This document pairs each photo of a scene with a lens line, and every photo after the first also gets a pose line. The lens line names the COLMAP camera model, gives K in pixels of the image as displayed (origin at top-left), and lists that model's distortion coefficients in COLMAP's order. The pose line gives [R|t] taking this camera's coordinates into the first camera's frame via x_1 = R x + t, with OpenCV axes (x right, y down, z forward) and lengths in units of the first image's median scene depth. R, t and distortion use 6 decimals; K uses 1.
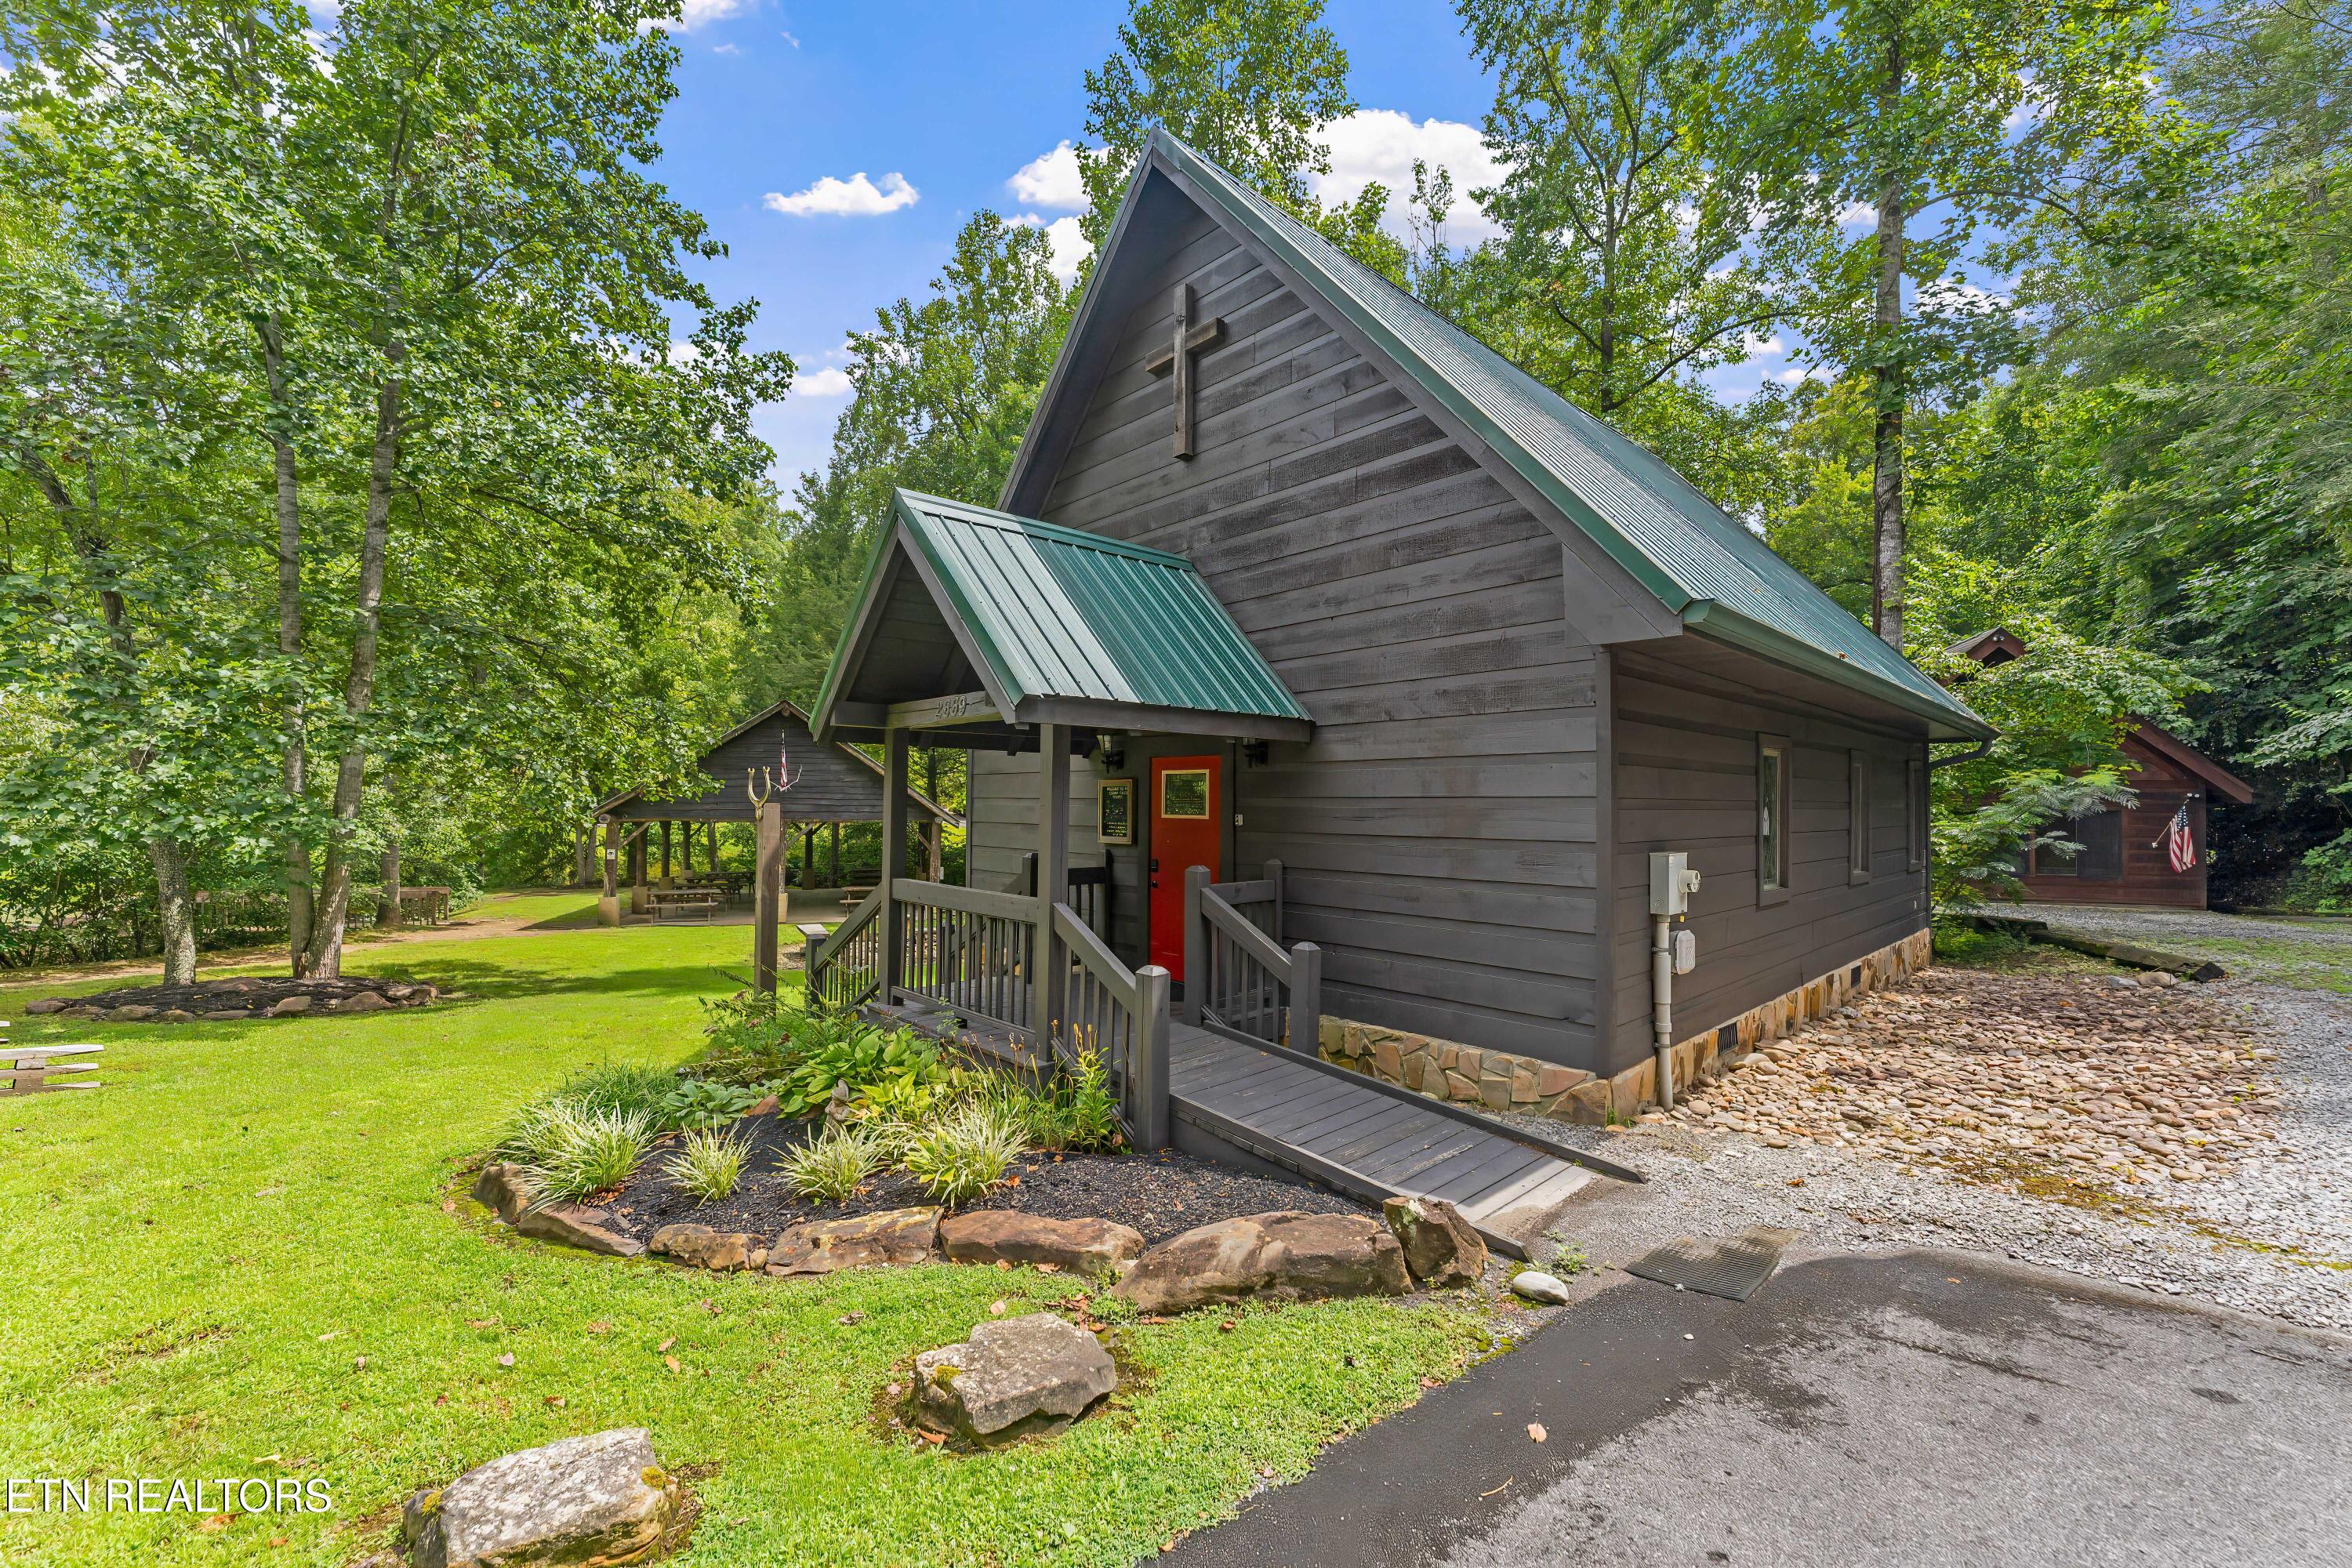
lens RADIAL K [[933.3, 0, 1176.0], [0, 933.3, 784.0], [0, 0, 1]] dist [-0.000208, -0.000010]
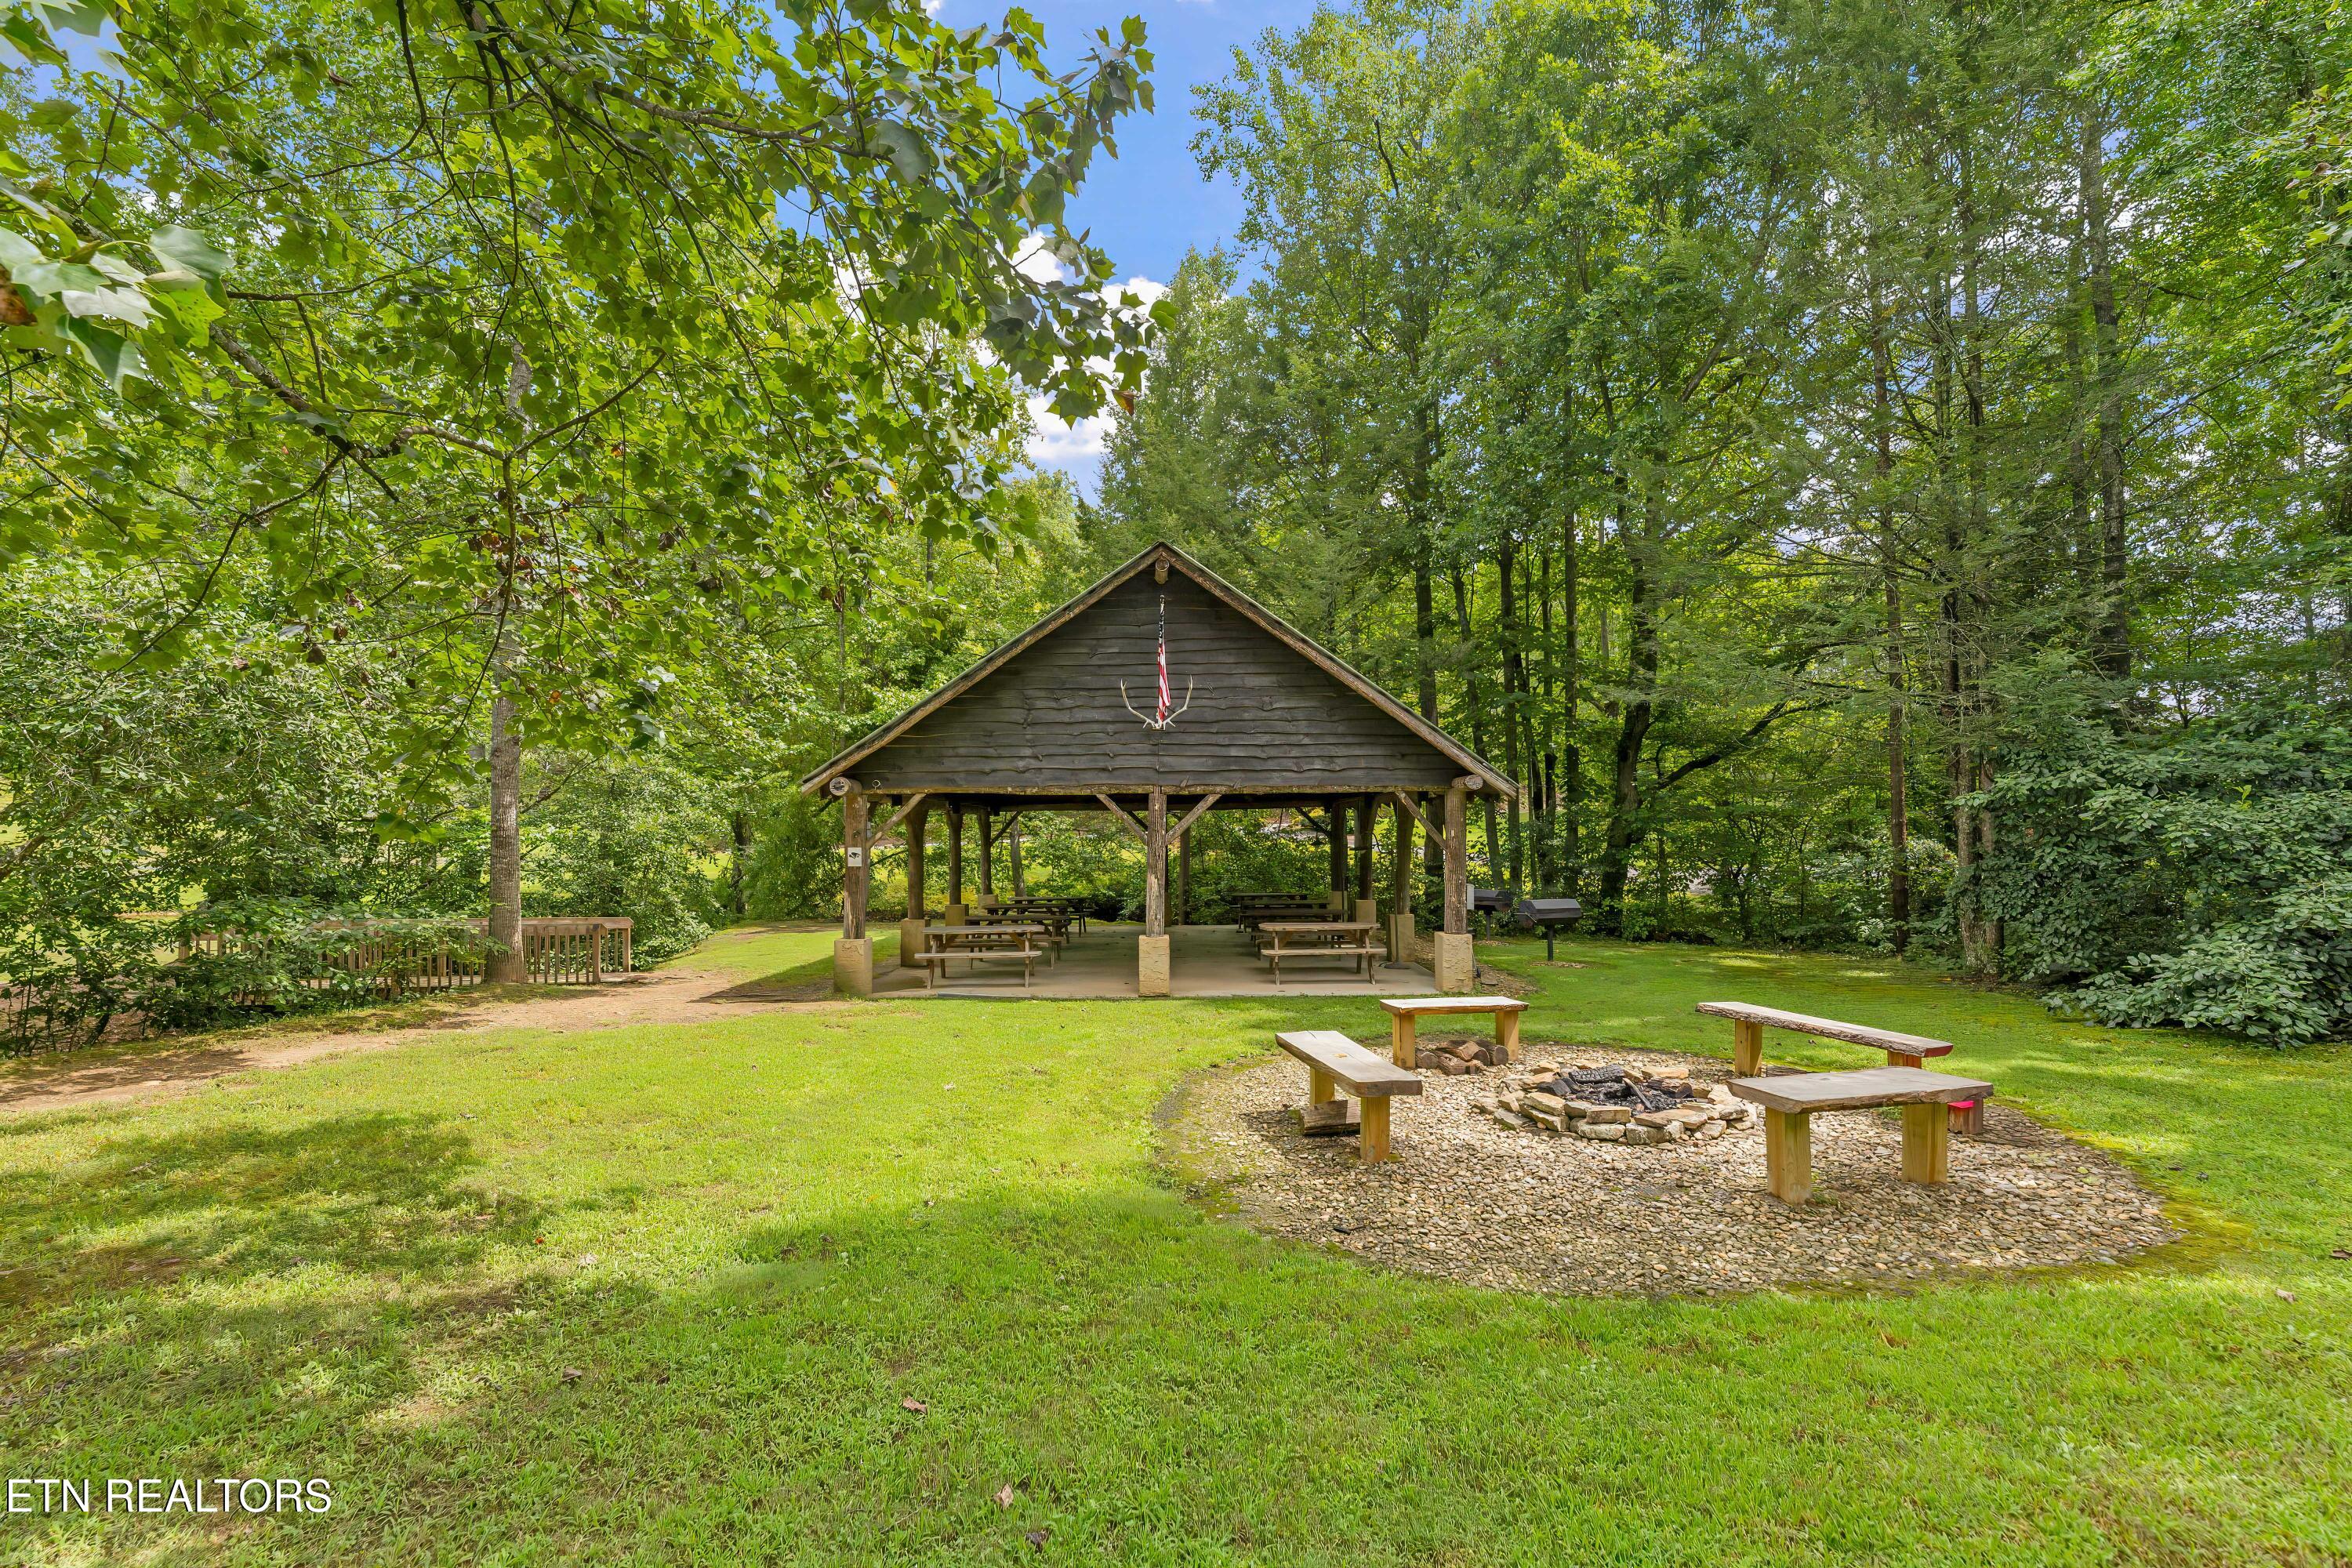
lens RADIAL K [[1002.0, 0, 1176.0], [0, 1002.0, 784.0], [0, 0, 1]] dist [0.000156, 0.000010]
pose [[0.957102, -0.030747, -0.288114, -0.177452], [0.021971, 0.999192, -0.033645, 0.037591], [0.288916, 0.025871, 0.957005, 0.336917]]
